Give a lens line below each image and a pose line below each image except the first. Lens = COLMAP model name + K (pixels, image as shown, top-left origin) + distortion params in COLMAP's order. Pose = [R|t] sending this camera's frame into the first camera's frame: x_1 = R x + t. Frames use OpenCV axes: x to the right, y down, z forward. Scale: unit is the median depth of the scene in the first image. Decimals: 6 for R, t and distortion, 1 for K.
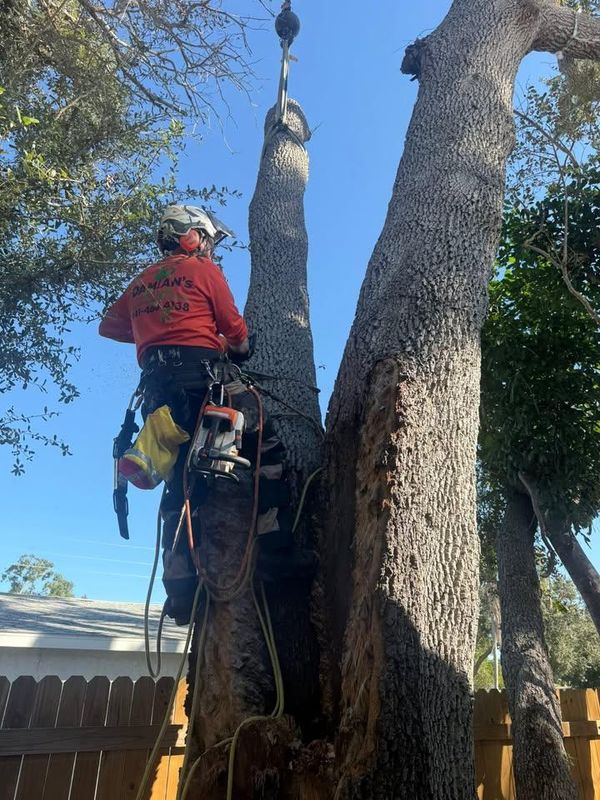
lens RADIAL K [[568.2, 0, 300.0], [0, 568.2, 400.0], [0, 0, 1]] dist [0.089861, -0.132592]
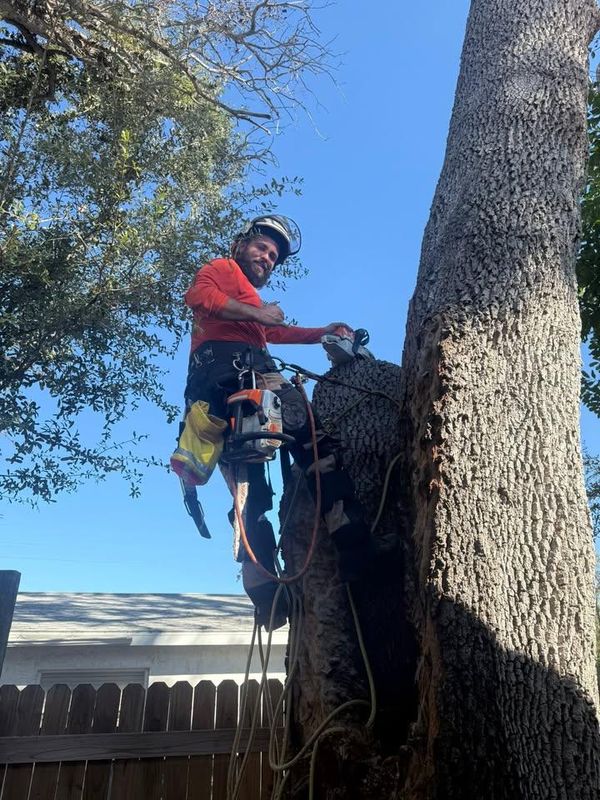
lens RADIAL K [[569.2, 0, 300.0], [0, 569.2, 400.0], [0, 0, 1]] dist [0.036727, -0.039594]
pose [[0.932052, -0.174863, -0.317337, 0.236885], [0.181829, 0.983299, -0.007778, 0.025473], [0.313397, -0.050452, 0.948281, 0.123493]]
